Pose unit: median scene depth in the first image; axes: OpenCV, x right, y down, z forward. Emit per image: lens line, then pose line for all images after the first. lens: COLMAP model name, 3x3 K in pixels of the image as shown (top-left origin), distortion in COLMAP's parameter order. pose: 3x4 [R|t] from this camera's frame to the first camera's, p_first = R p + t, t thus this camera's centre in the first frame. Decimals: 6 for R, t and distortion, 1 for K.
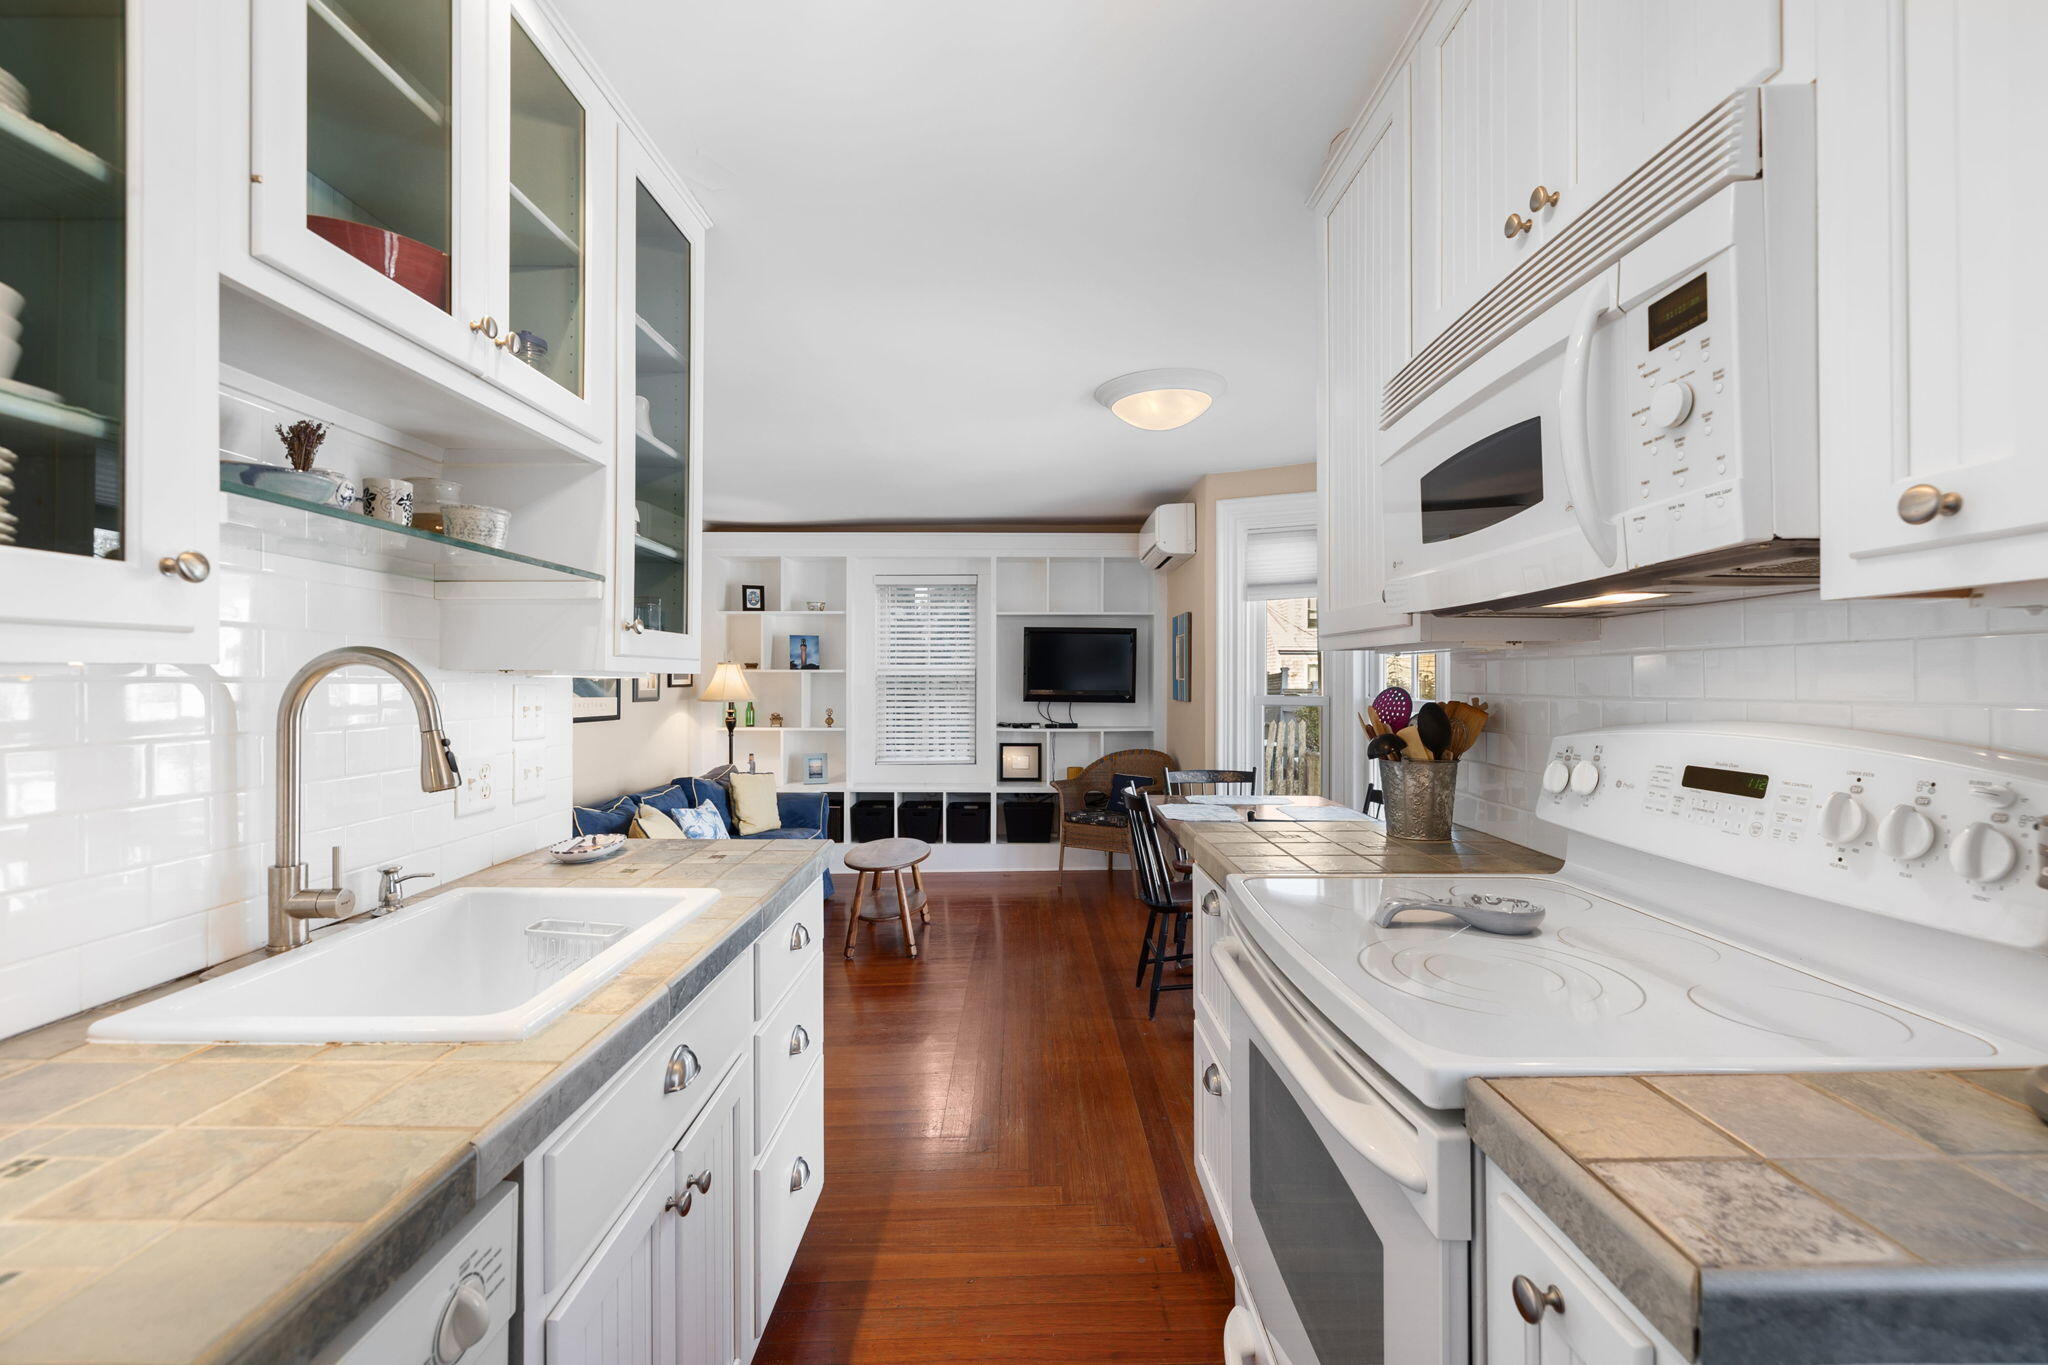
lens RADIAL K [[903.1, 0, 997.7], [0, 903.1, 682.2], [0, 0, 1]] dist [0.000495, -0.001209]
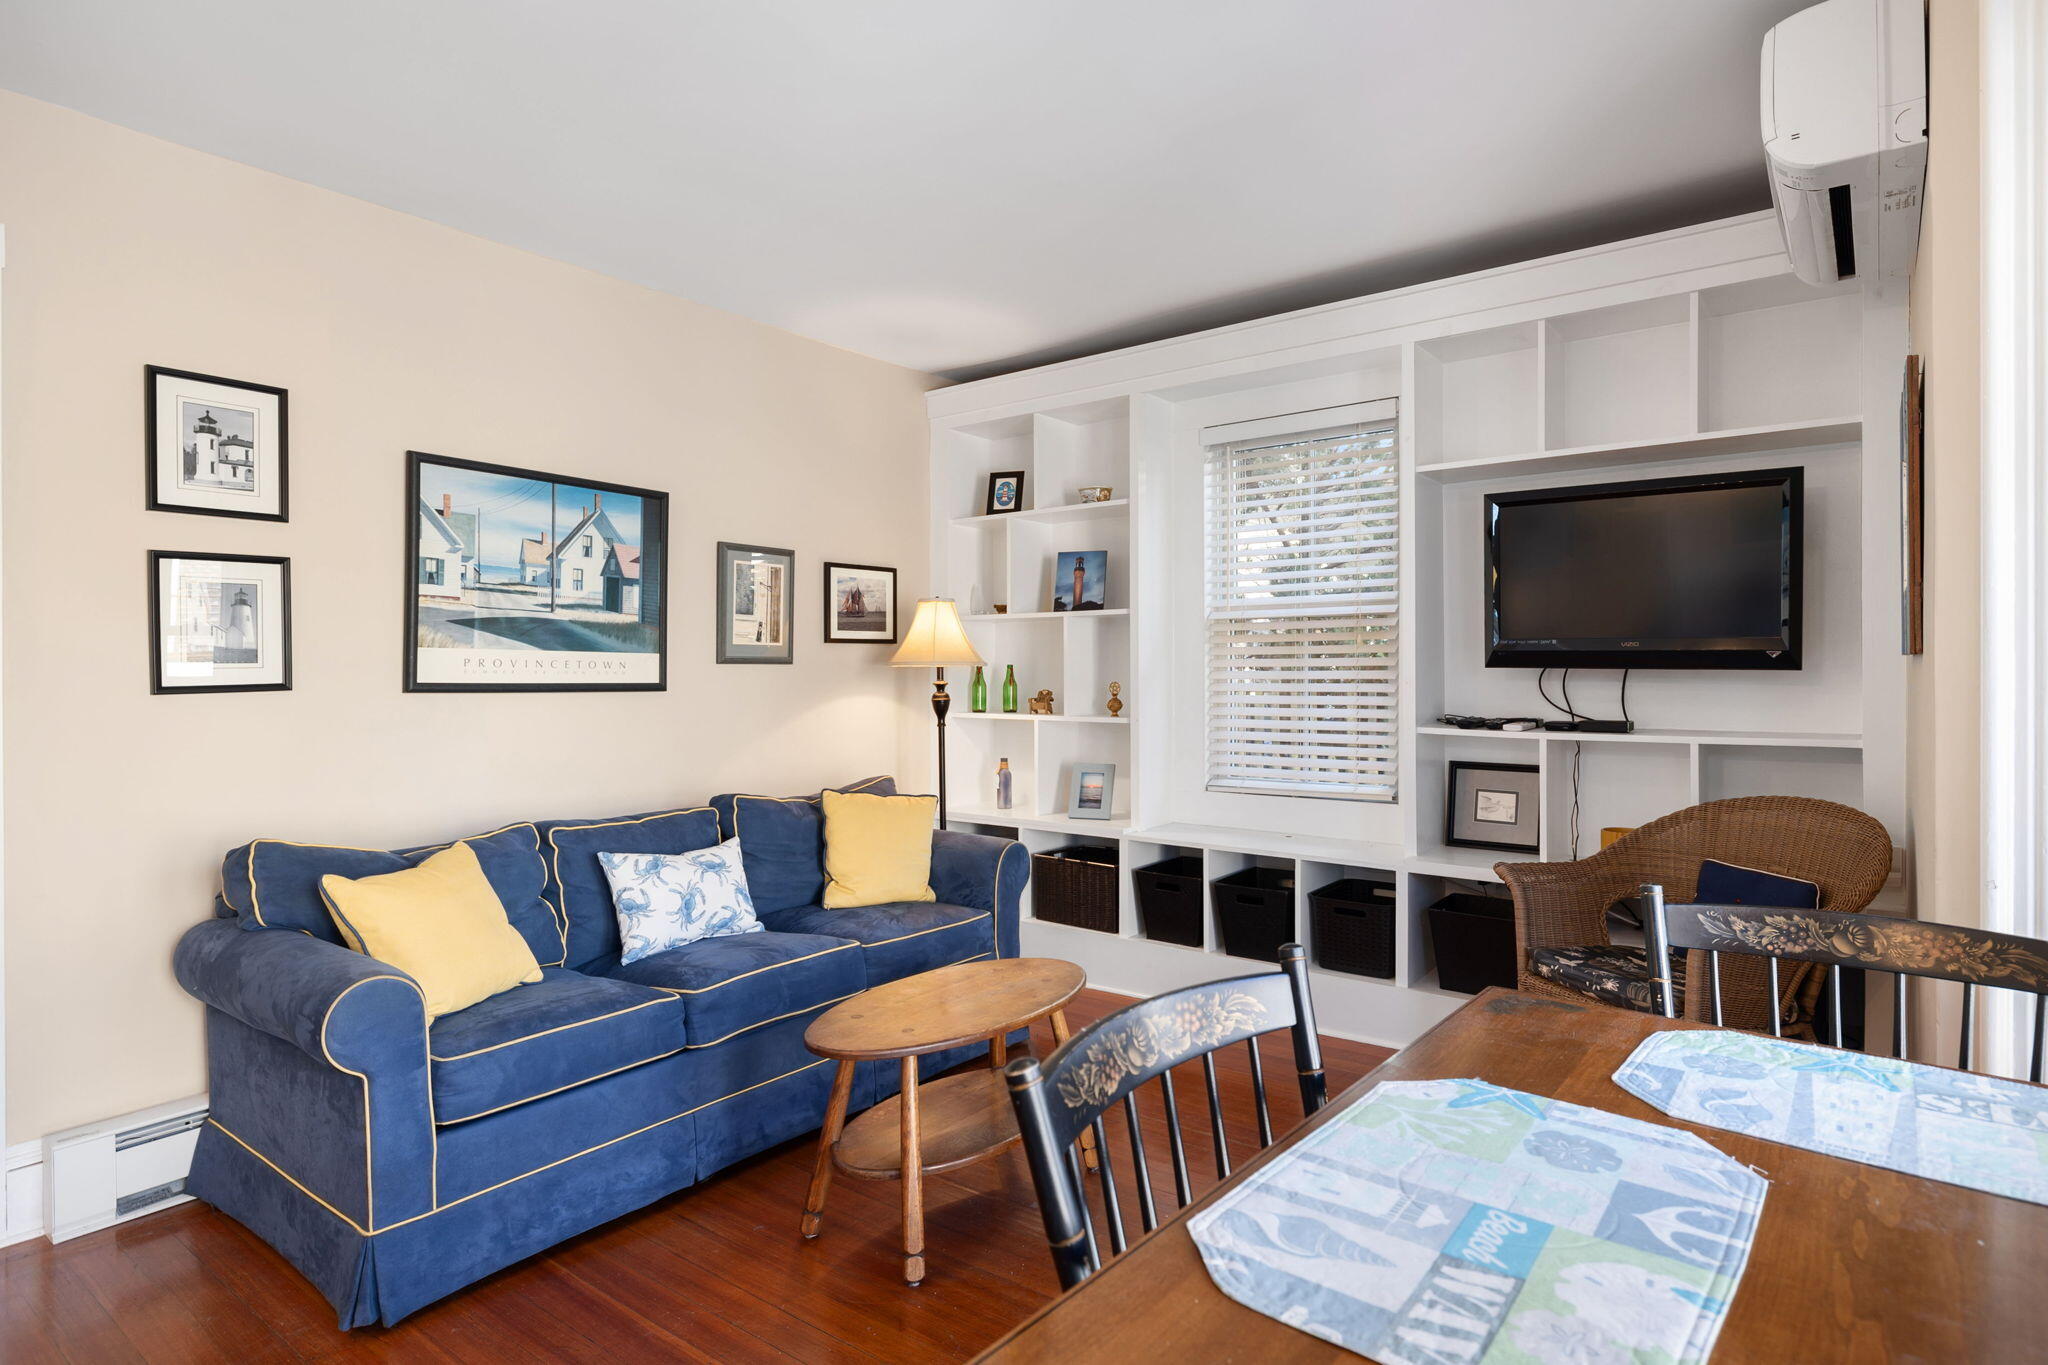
lens RADIAL K [[1090.0, 0, 1004.6], [0, 1090.0, 682.0], [0, 0, 1]] dist [-0.001128, 0.000672]
pose [[0.794056, 0.003915, -0.607832, 0.205177], [0.001991, 0.999957, 0.009041, 0.029494], [0.607842, -0.008389, 0.794014, 0.563012]]
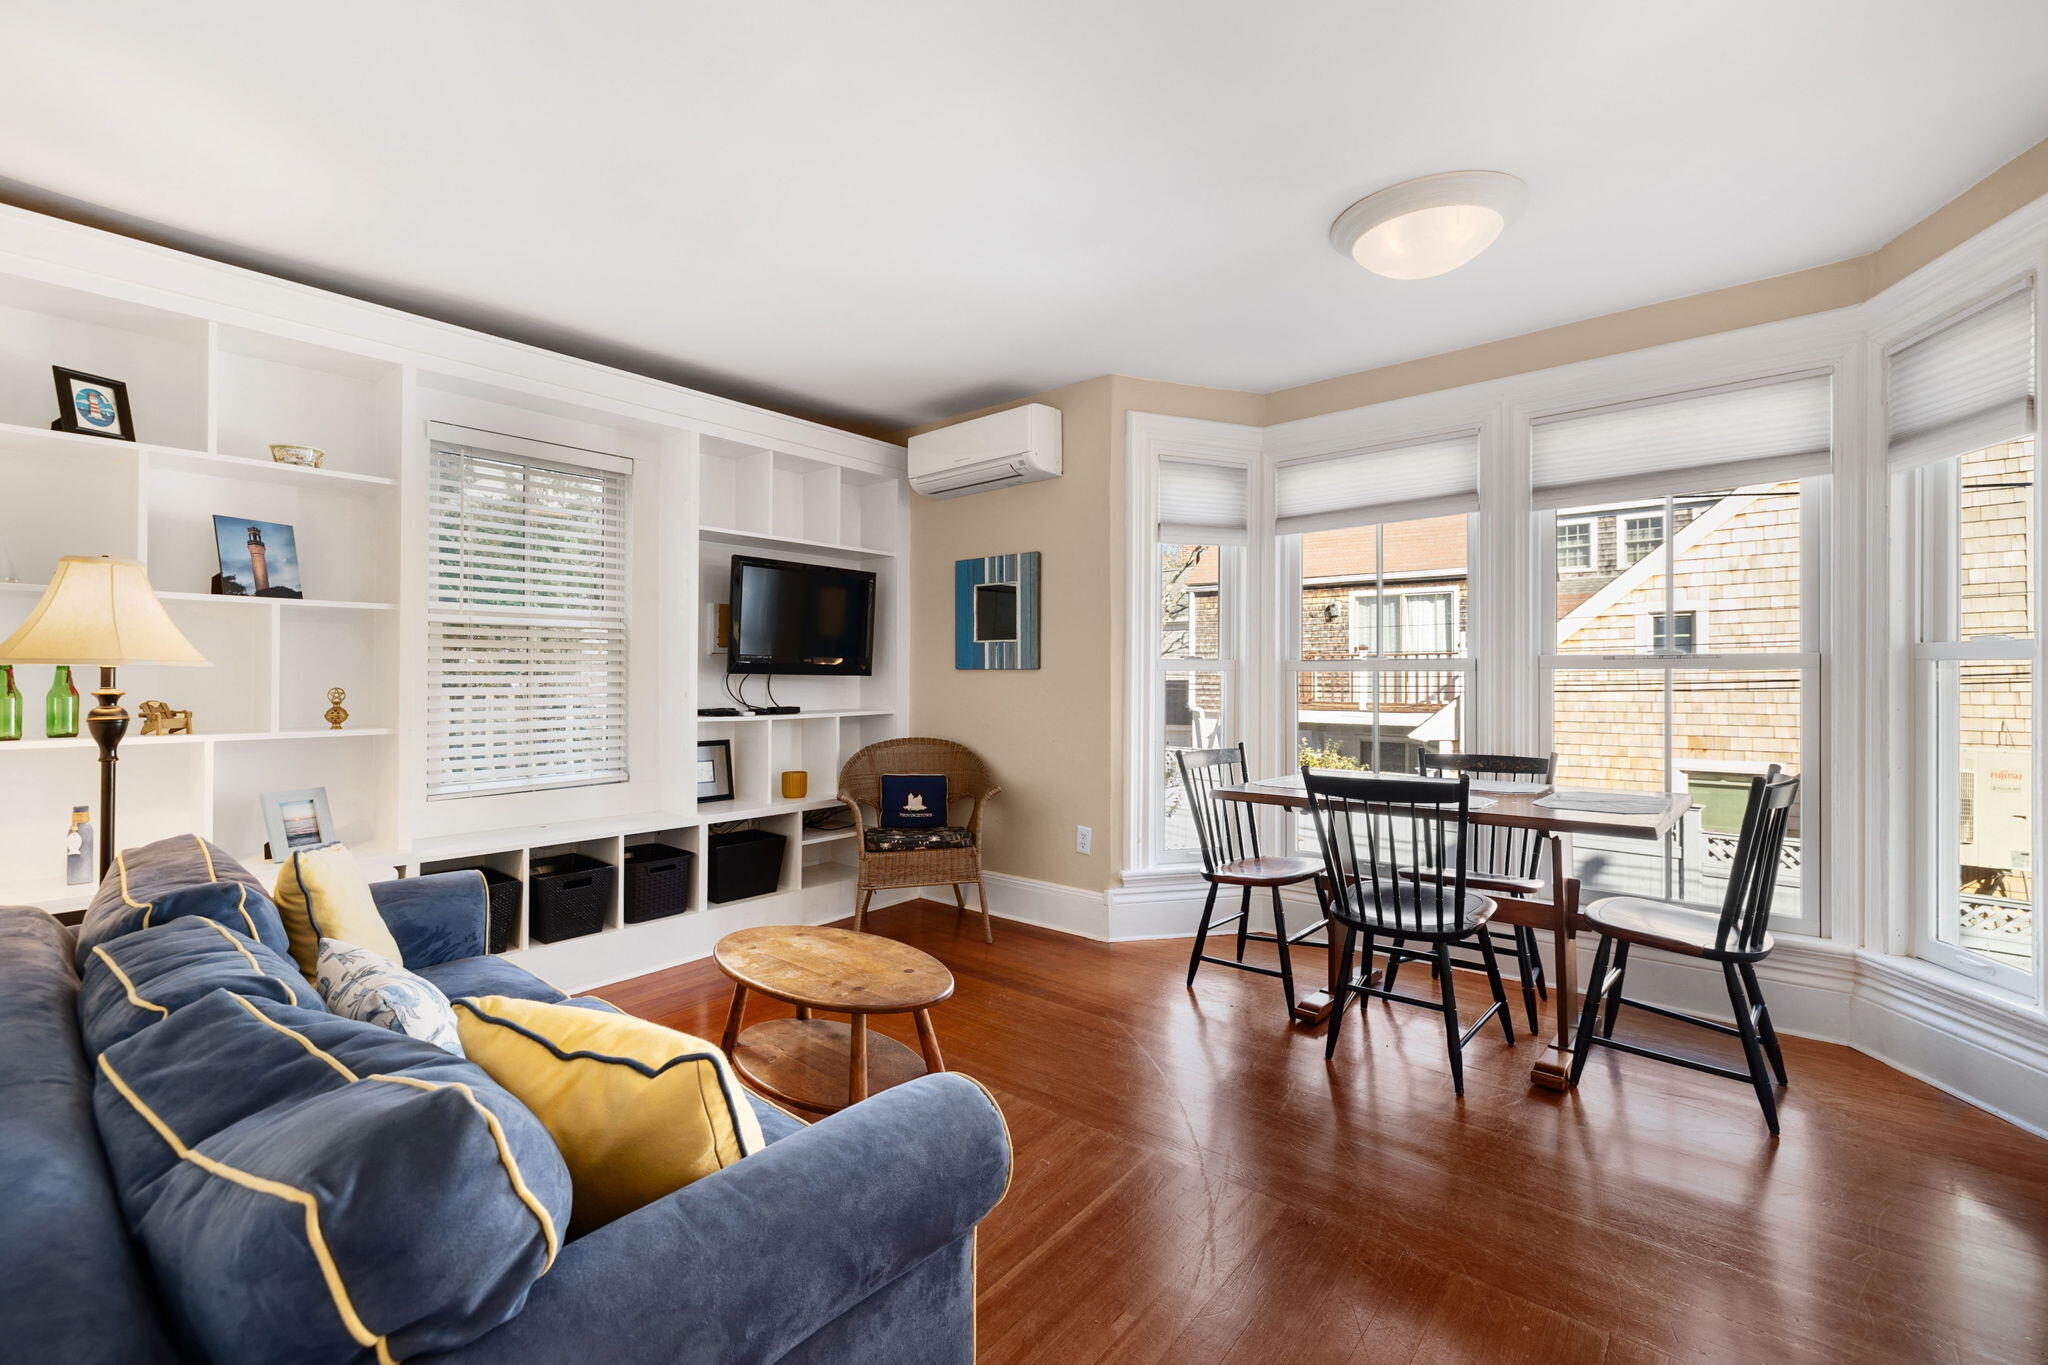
lens RADIAL K [[888.4, 0, 1016.2], [0, 888.4, 674.8], [0, 0, 1]] dist [0.003688, -0.002337]
pose [[0.626021, 0.001778, 0.779804, -0.413226], [0.003307, 0.999982, -0.004935, 0.033057], [-0.779799, 0.005668, 0.626004, 0.579098]]
